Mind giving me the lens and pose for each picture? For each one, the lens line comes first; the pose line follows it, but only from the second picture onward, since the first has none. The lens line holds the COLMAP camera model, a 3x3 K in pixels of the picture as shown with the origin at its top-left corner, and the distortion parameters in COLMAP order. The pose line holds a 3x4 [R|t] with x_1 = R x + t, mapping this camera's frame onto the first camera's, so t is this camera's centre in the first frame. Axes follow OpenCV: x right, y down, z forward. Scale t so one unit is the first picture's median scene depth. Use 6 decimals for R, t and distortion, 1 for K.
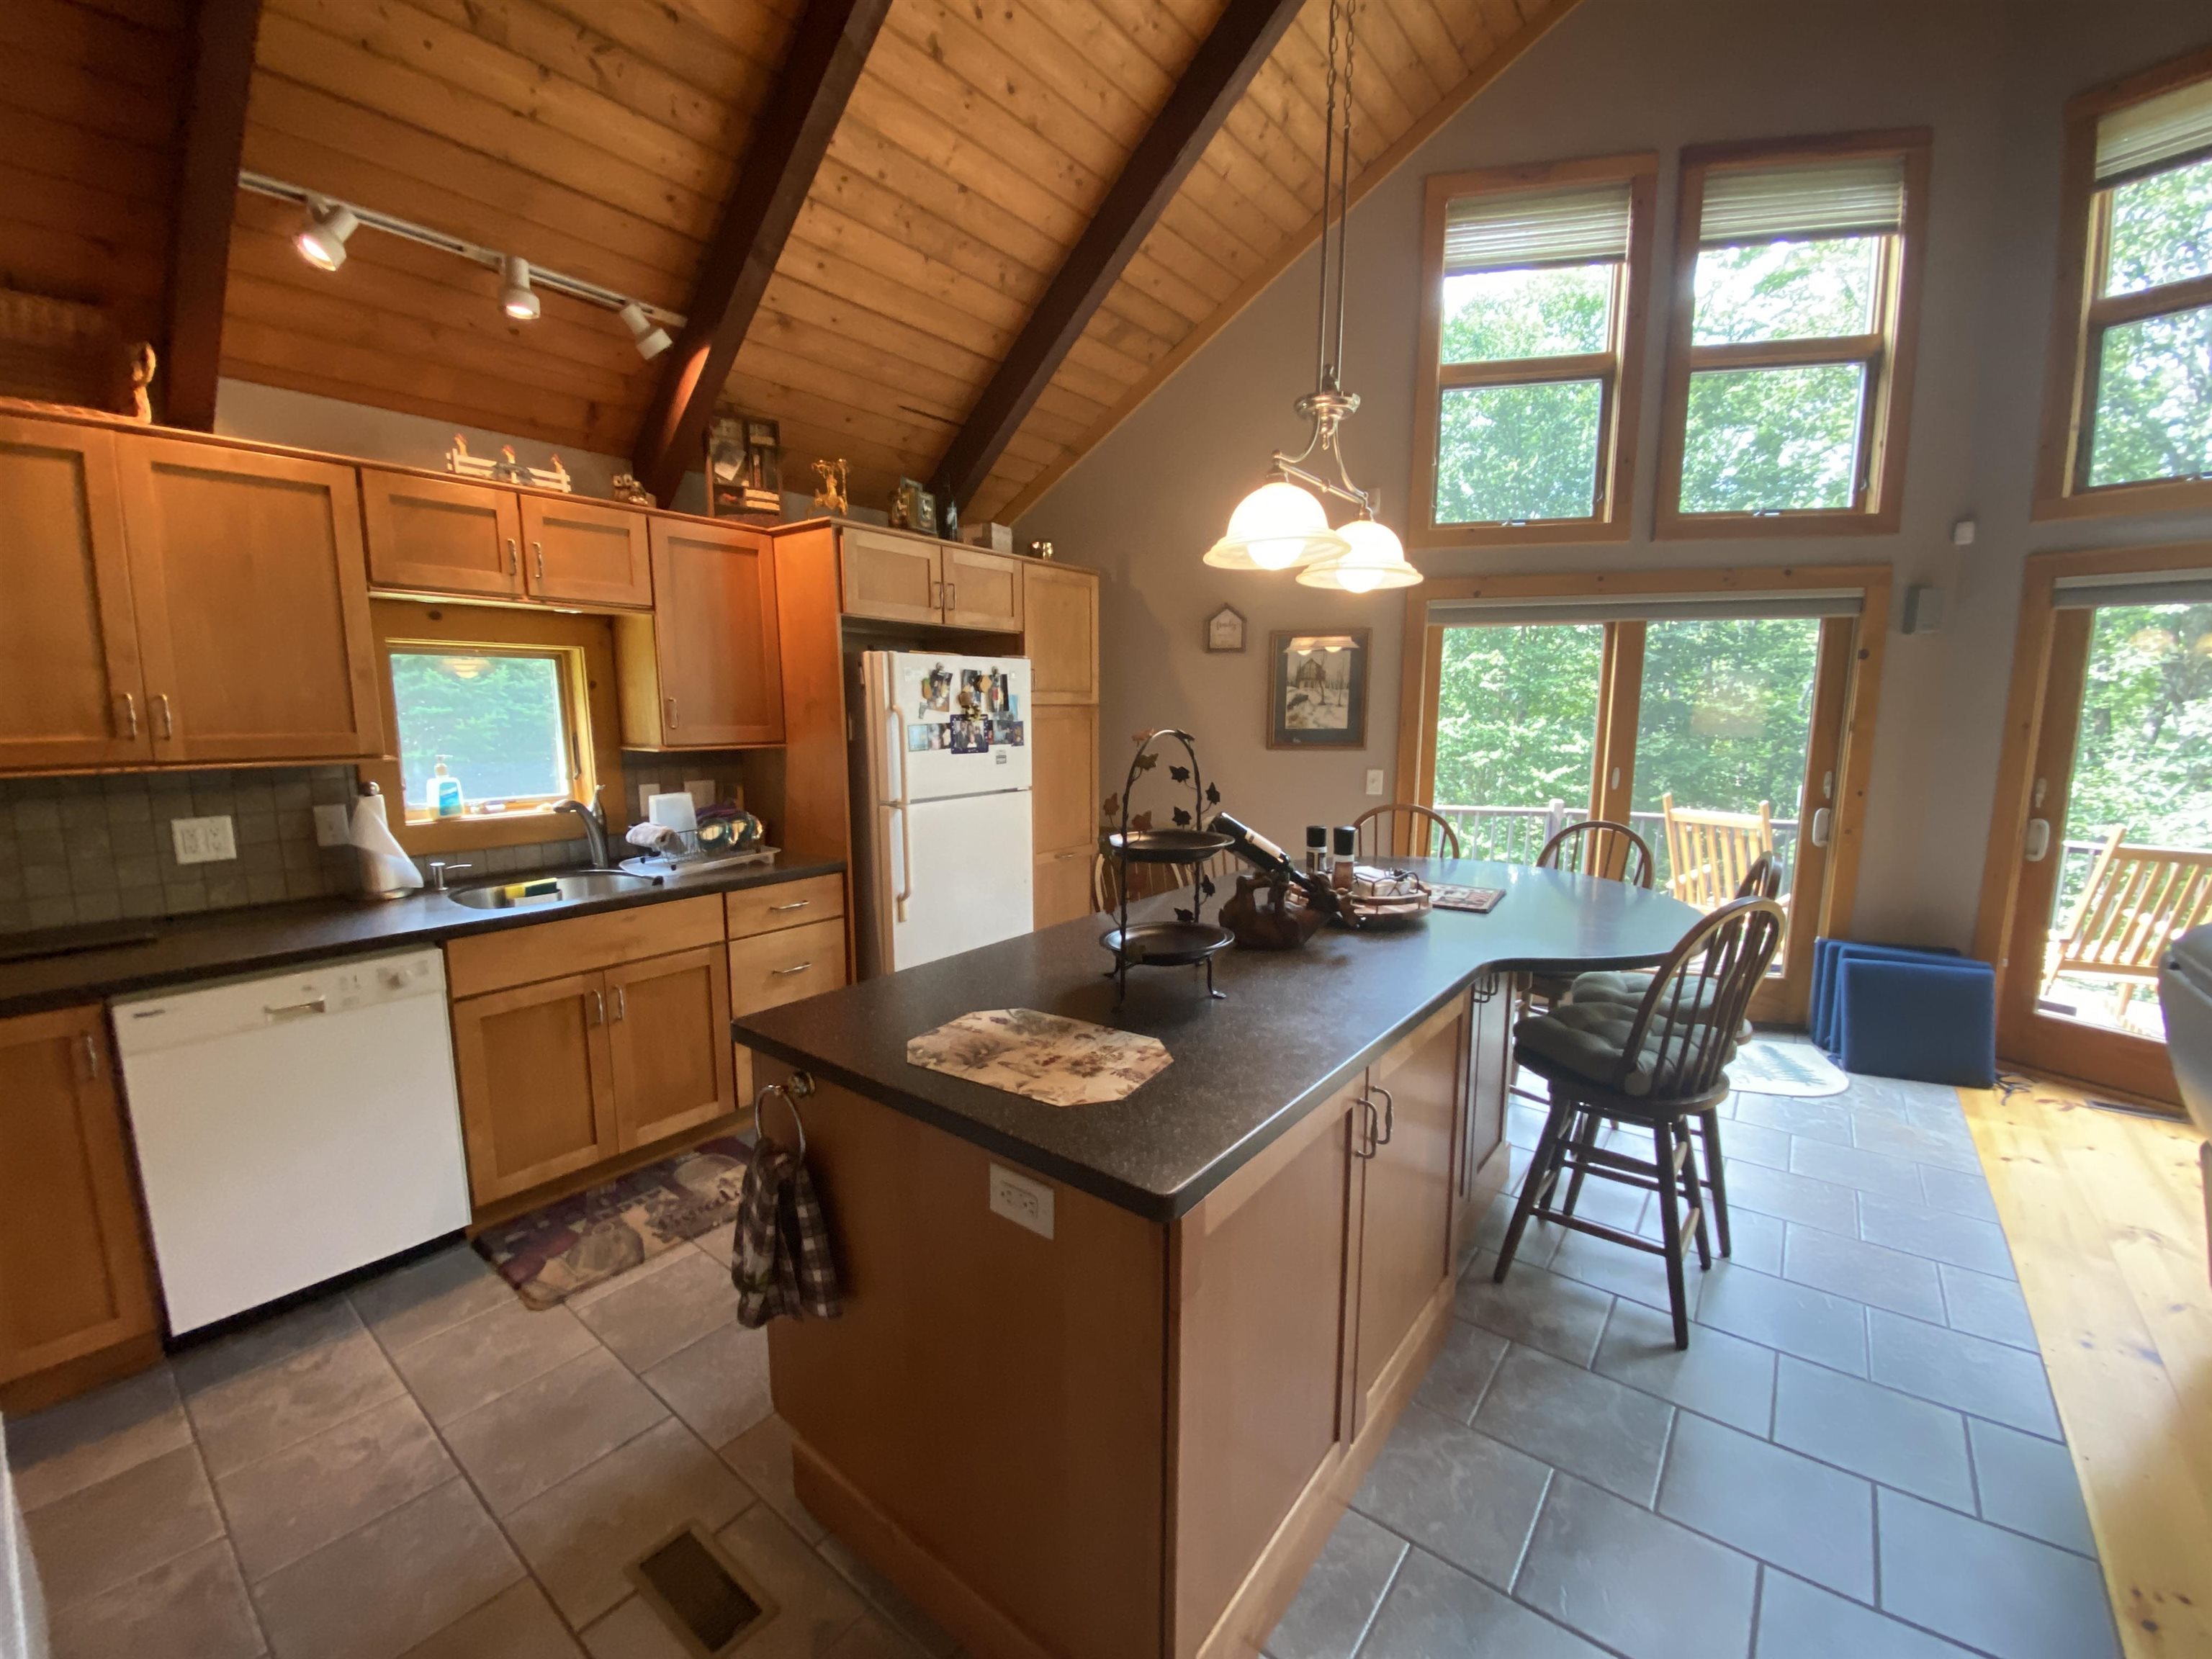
lens RADIAL K [[896.8, 0, 1102.3], [0, 896.8, 832.9], [0, 0, 1]] dist [0.033287, -0.027823]
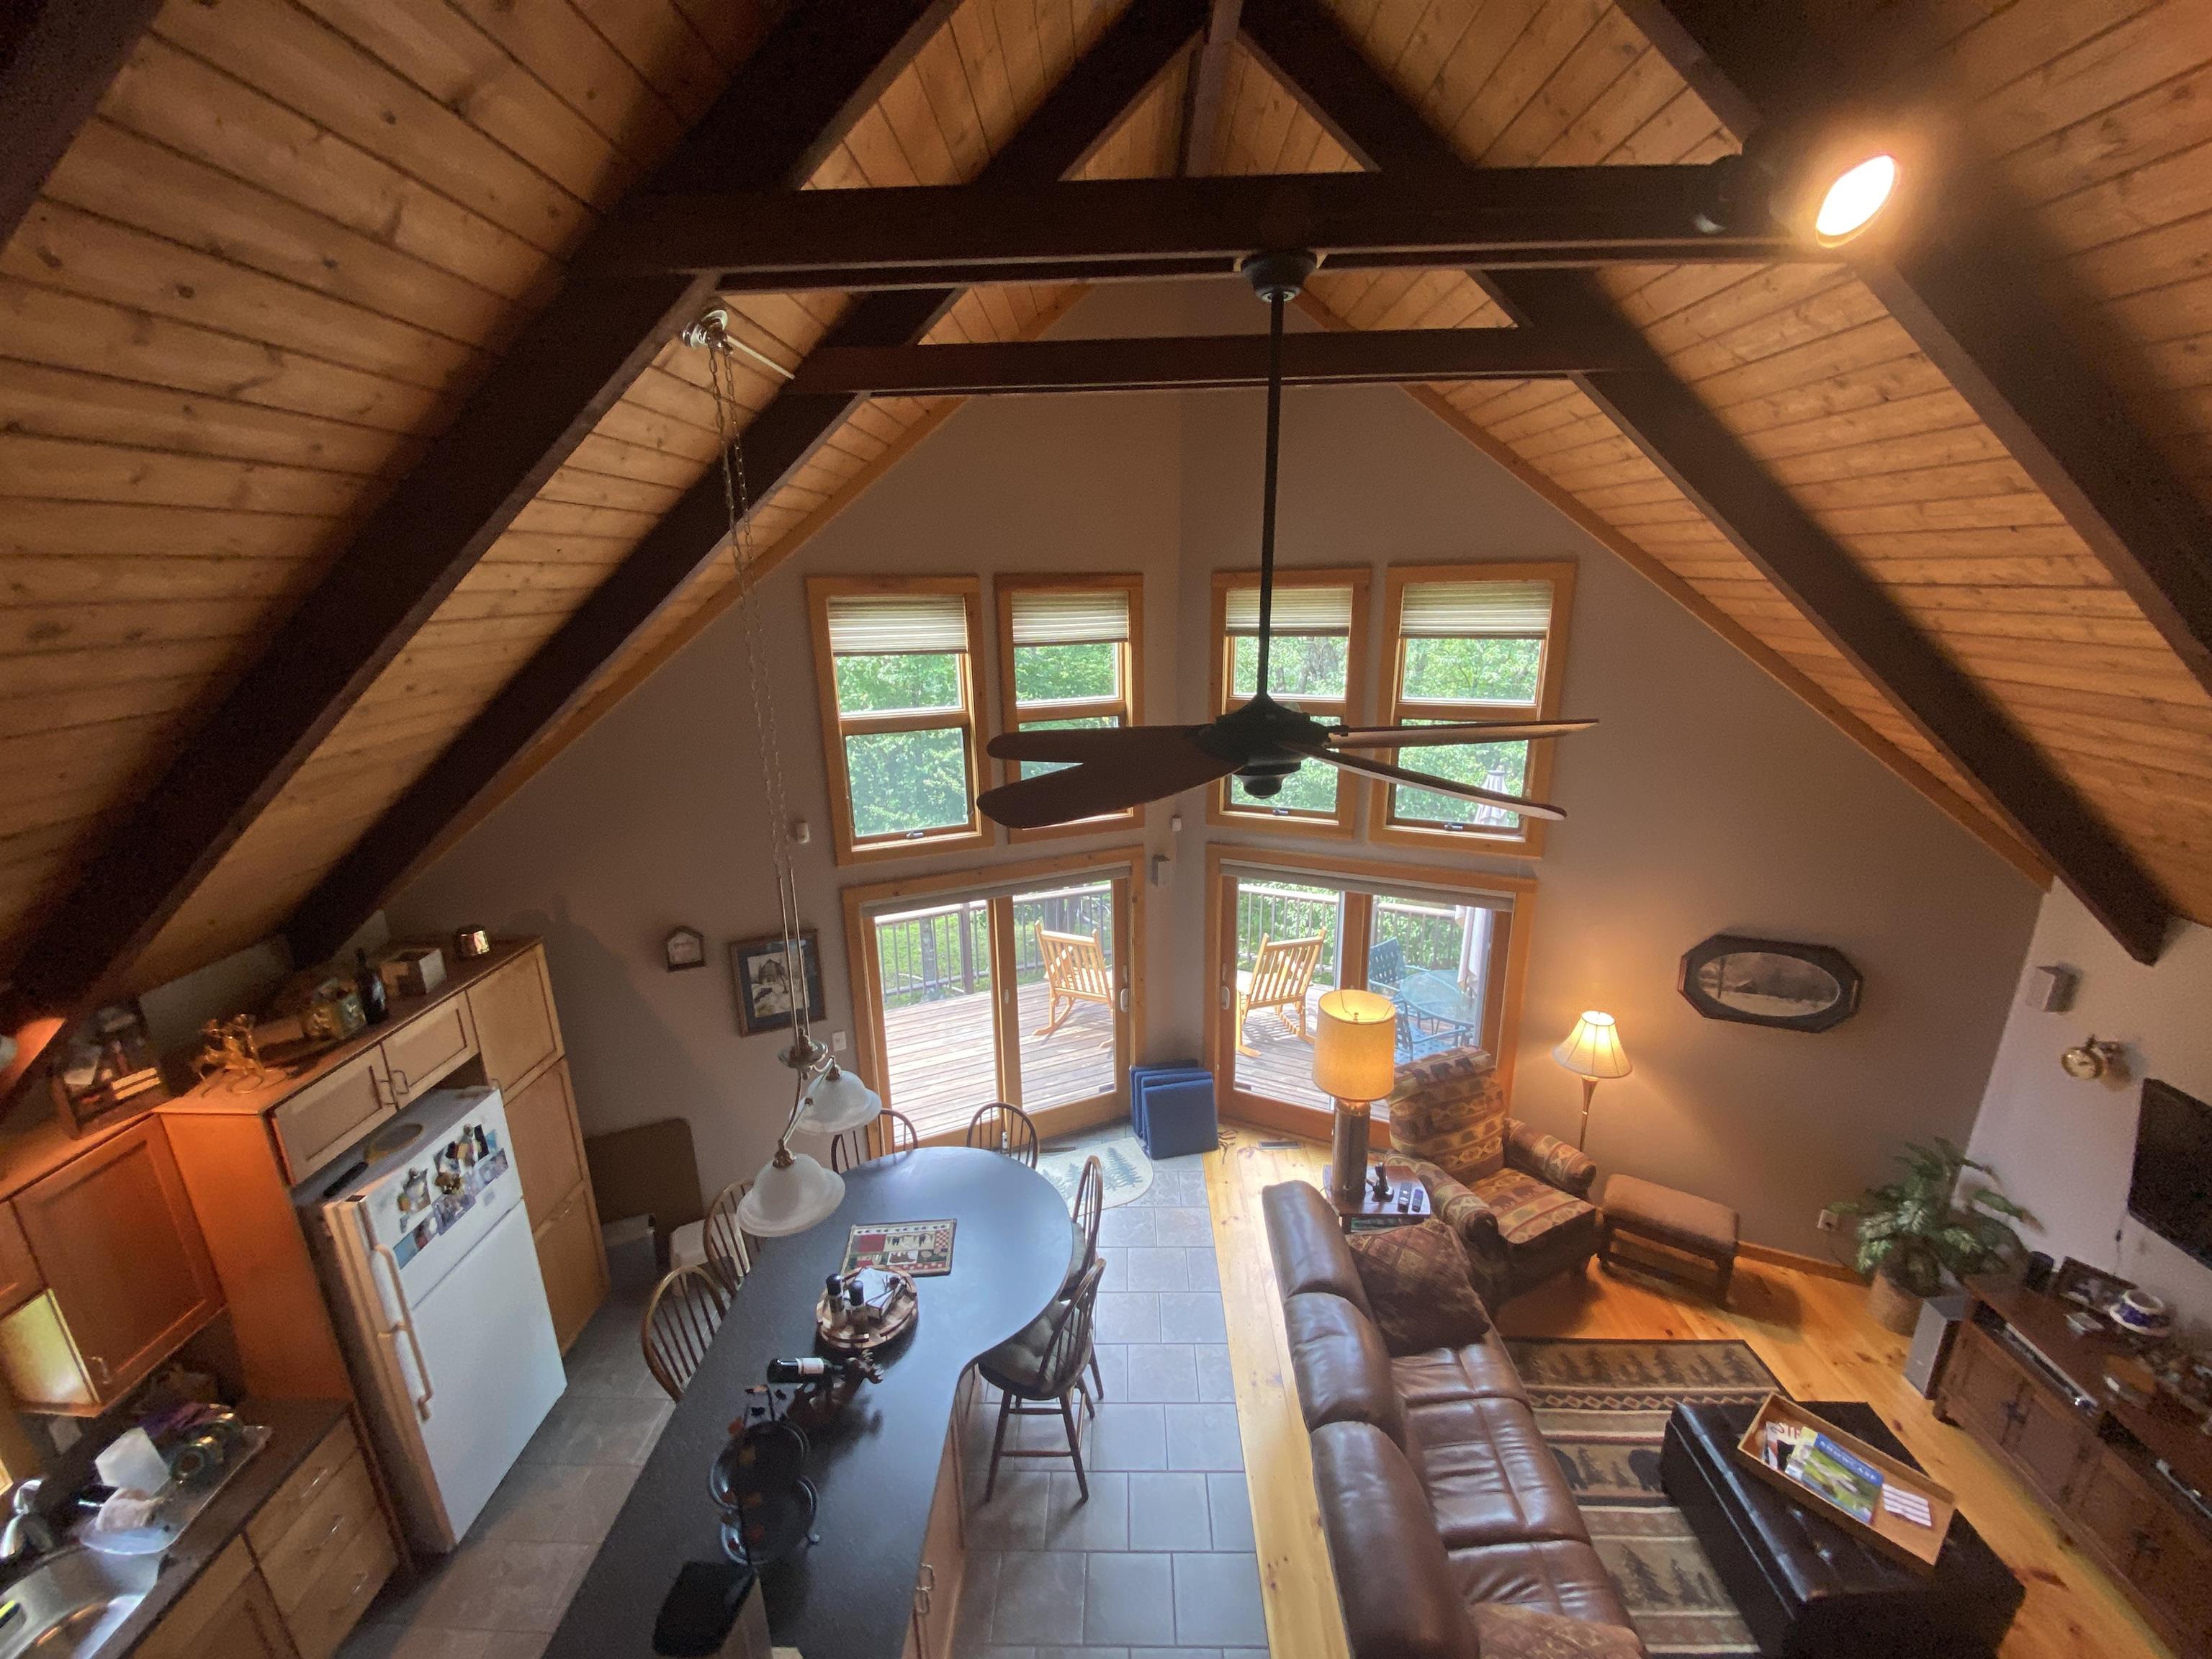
lens RADIAL K [[898.0, 0, 1105.3], [0, 898.0, 830.2], [0, 0, 1]] dist [0.012380, -0.017774]
pose [[0.798884, -0.174599, 0.575586, -0.070515], [0.103828, 0.982607, 0.153958, -0.596751], [-0.592456, -0.063233, 0.803118, -0.215512]]
